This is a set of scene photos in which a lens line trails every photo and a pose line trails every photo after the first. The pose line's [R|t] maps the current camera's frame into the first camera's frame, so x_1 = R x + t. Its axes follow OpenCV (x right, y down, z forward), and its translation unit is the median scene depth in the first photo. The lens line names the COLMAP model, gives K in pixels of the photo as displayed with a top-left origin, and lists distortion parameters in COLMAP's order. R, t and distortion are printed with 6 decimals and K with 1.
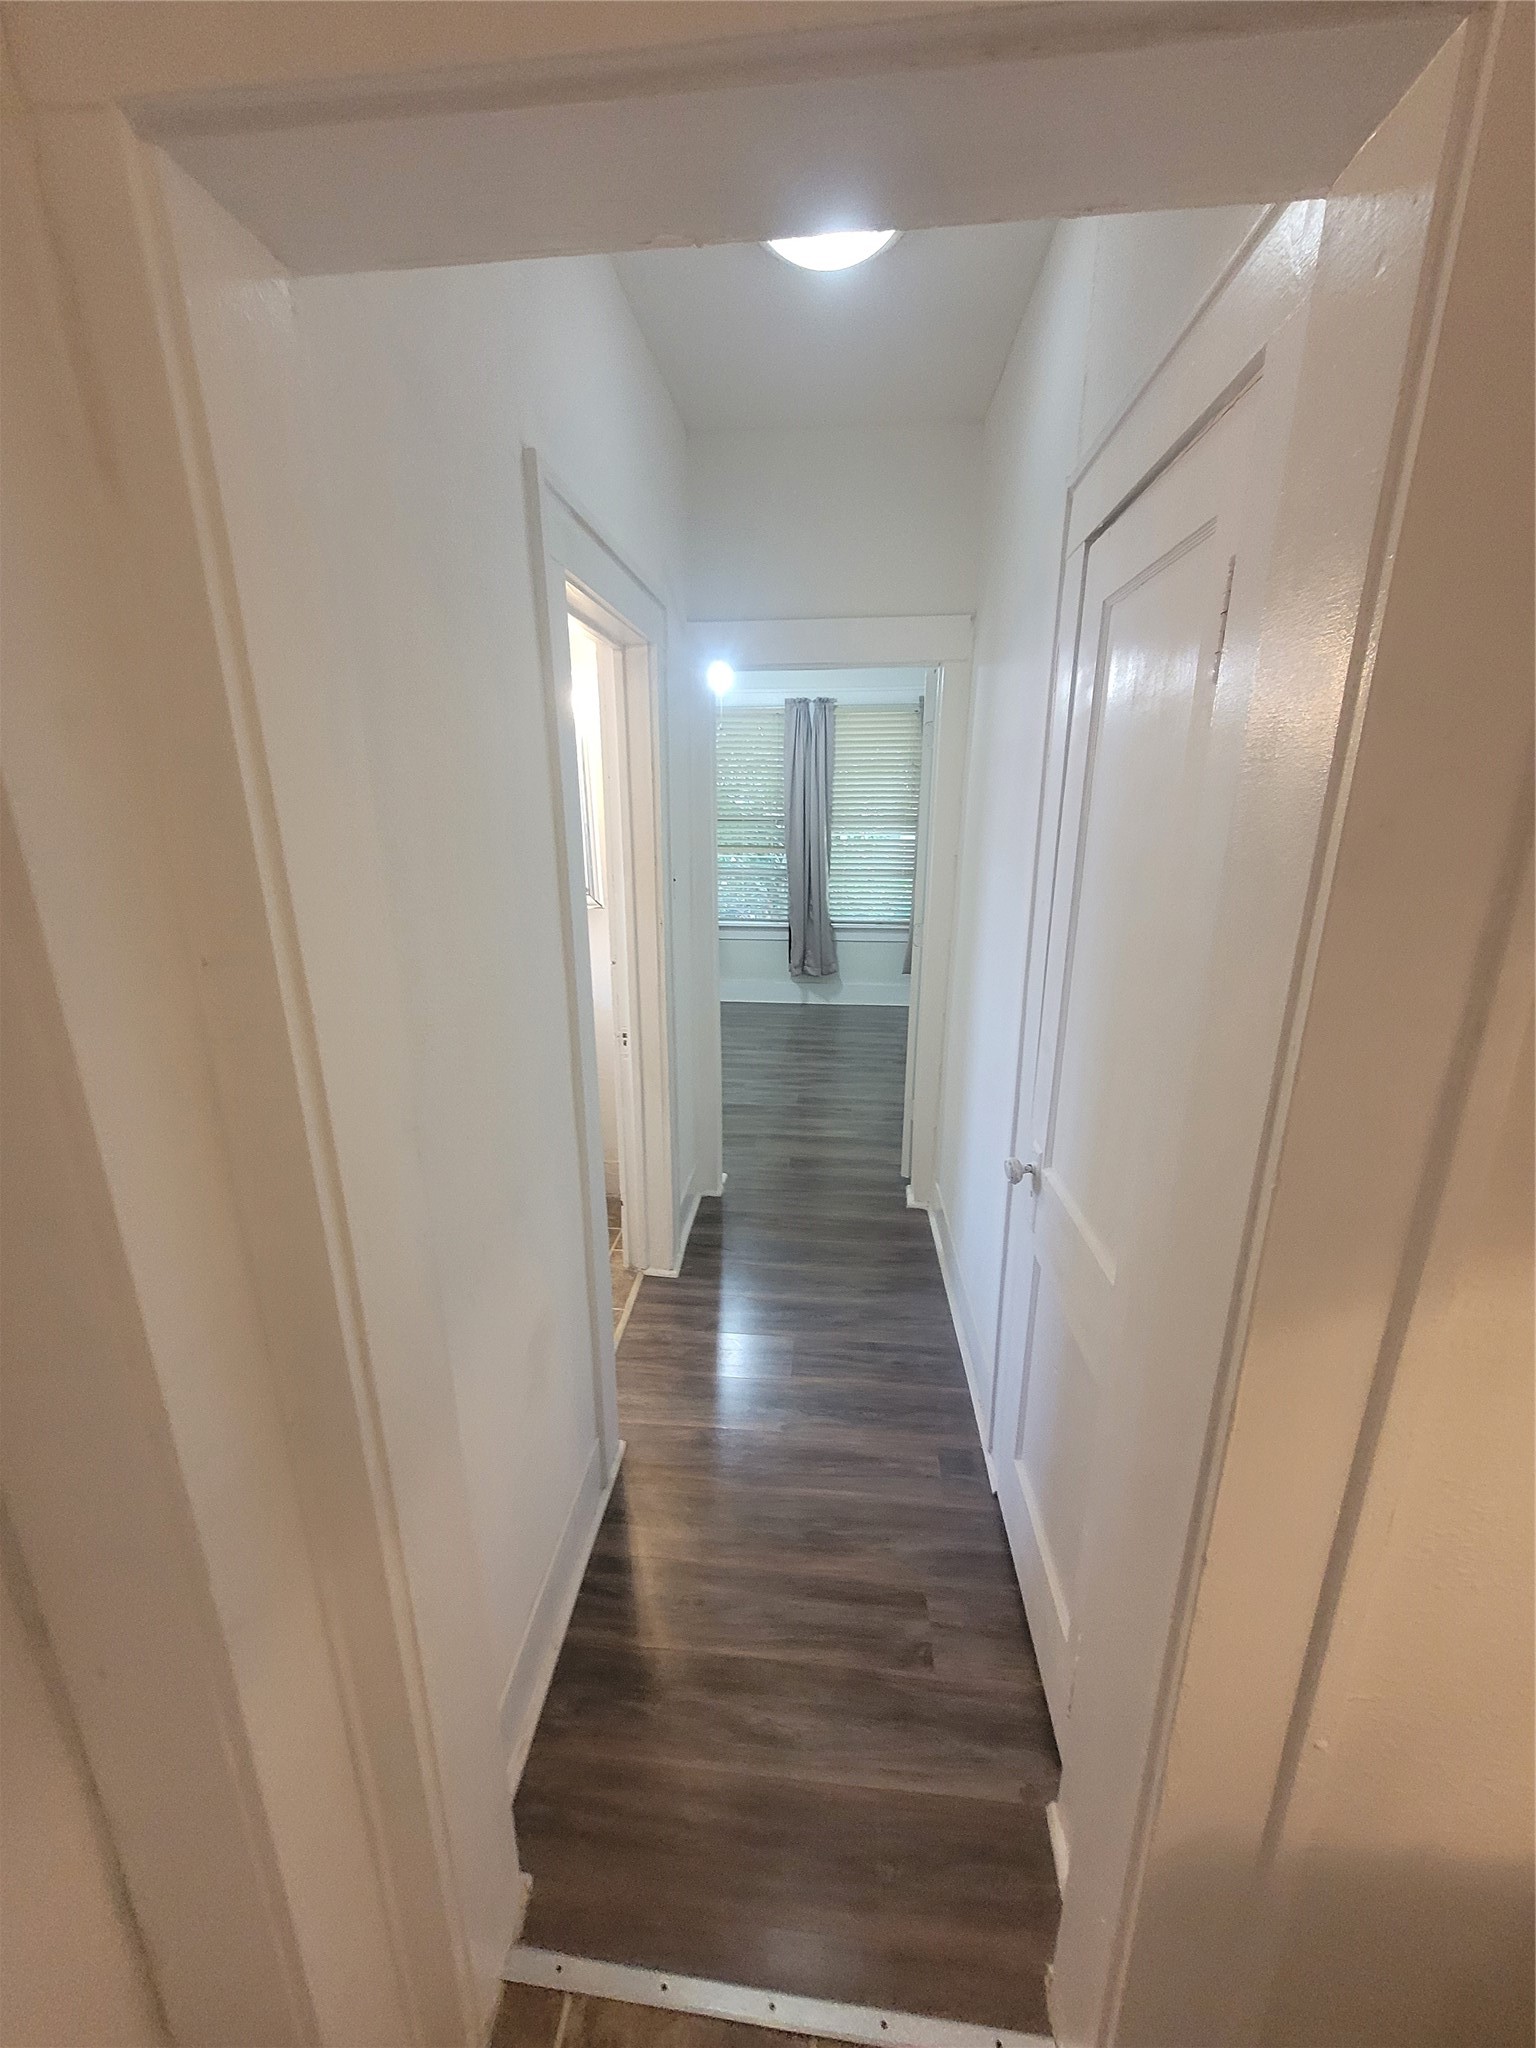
lens RADIAL K [[797.4, 0, 770.0], [0, 797.4, 1030.6], [0, 0, 1]] dist [0.000869, 0.001356]
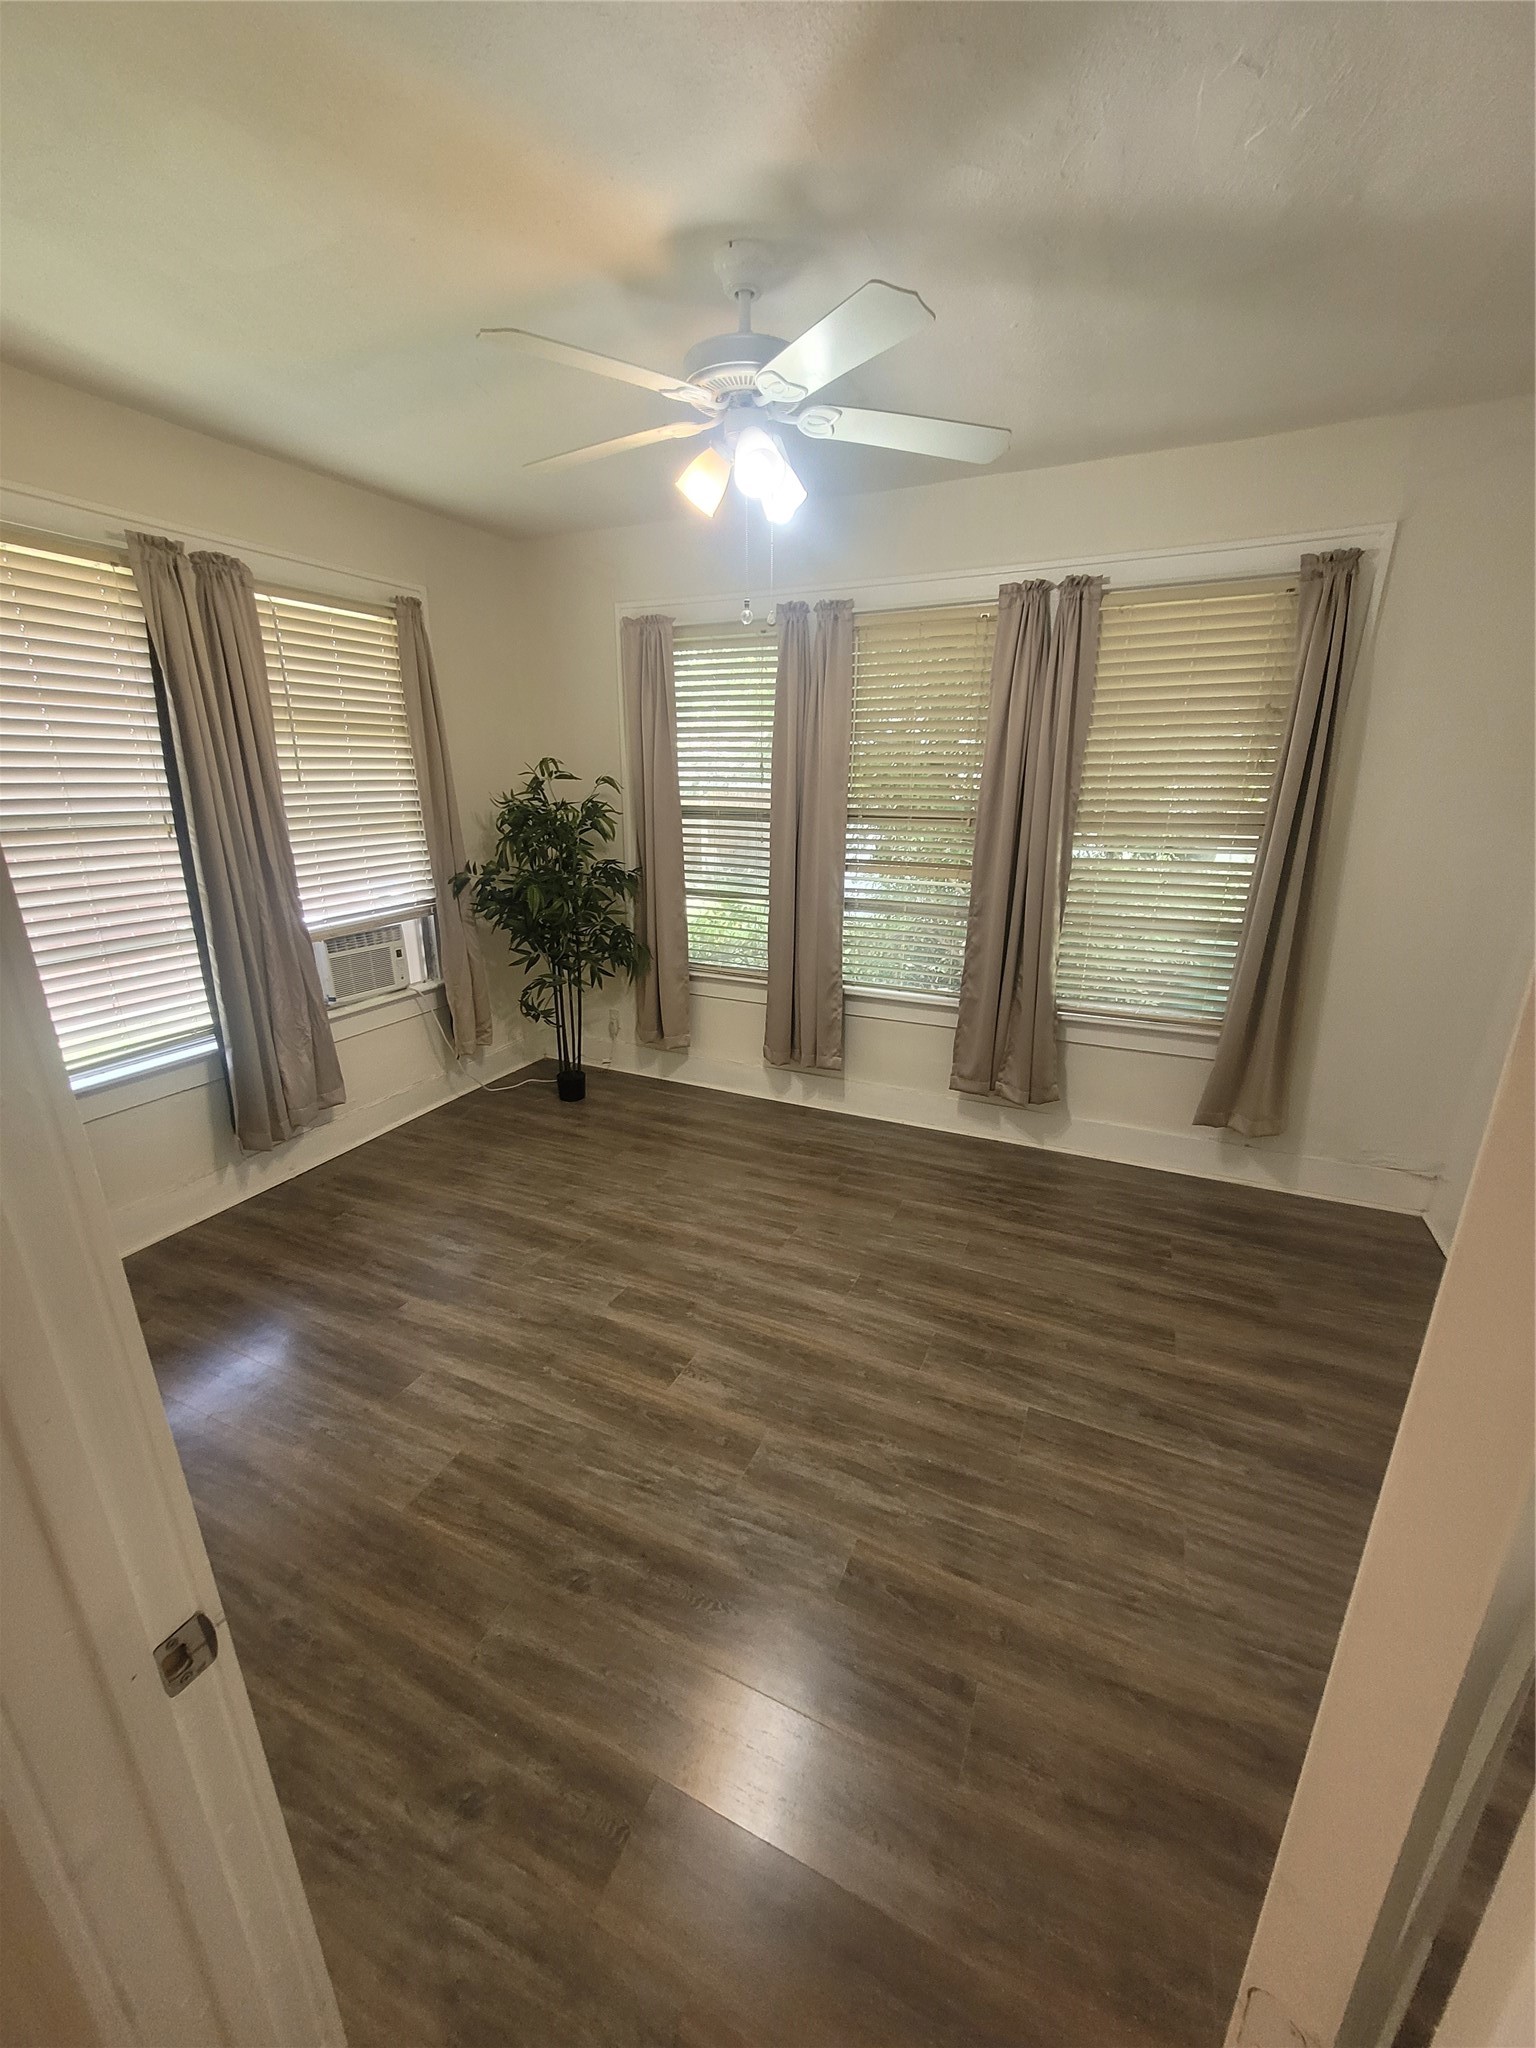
lens RADIAL K [[797.4, 0, 758.4], [0, 797.4, 1016.5], [0, 0, 1]] dist [0.000869, 0.001356]
pose [[0.939260, 0.103896, -0.327102, 0.067302], [-0.100302, 0.994566, 0.027887, -0.133027], [0.328222, 0.006615, 0.944578, 0.448686]]
